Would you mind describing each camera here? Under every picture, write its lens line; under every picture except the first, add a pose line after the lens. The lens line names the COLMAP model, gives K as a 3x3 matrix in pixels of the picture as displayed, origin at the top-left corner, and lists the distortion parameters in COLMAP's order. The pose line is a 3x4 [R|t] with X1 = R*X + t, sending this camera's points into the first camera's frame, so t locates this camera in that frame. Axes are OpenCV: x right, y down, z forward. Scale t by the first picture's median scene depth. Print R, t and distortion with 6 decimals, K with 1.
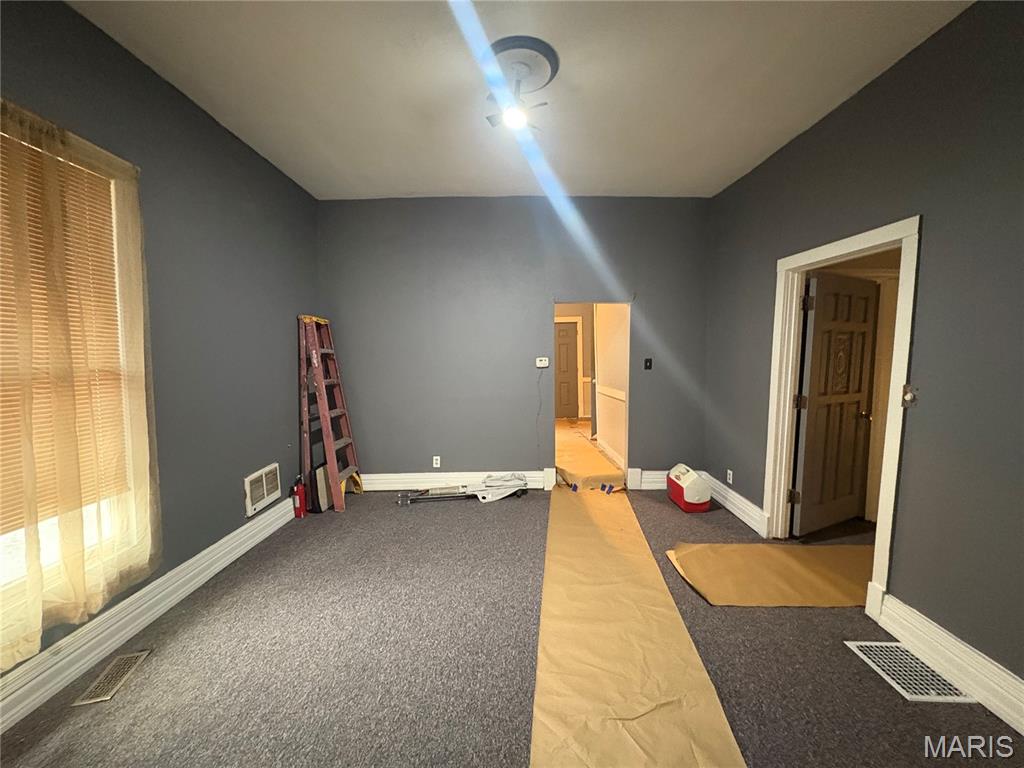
lens RADIAL K [[409.0, 0, 512.0], [0, 409.0, 384.0], [0, 0, 1]] dist [0.000262, 0.000046]
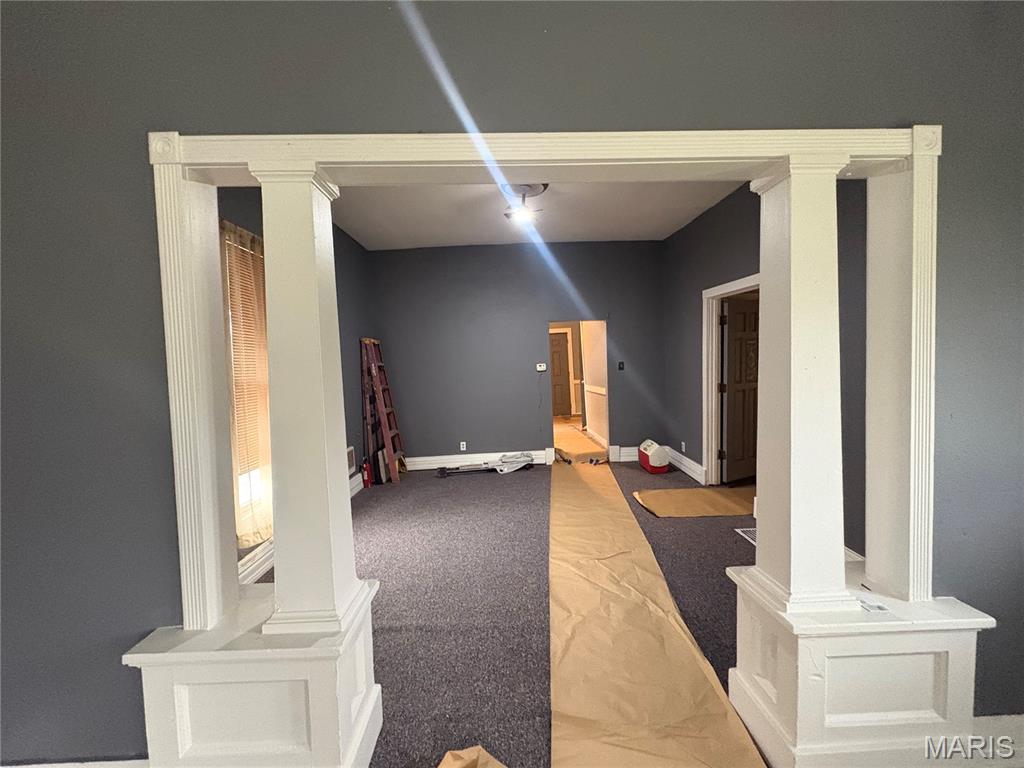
lens RADIAL K [[406.5, 0, 512.0], [0, 406.5, 384.0], [0, 0, 1]] dist [-0.002664, -0.000058]
pose [[0.999286, -0.034144, 0.016184, -0.048442], [0.034465, 0.999206, -0.019982, 0.026333], [-0.015489, 0.020525, 0.999669, -0.341544]]
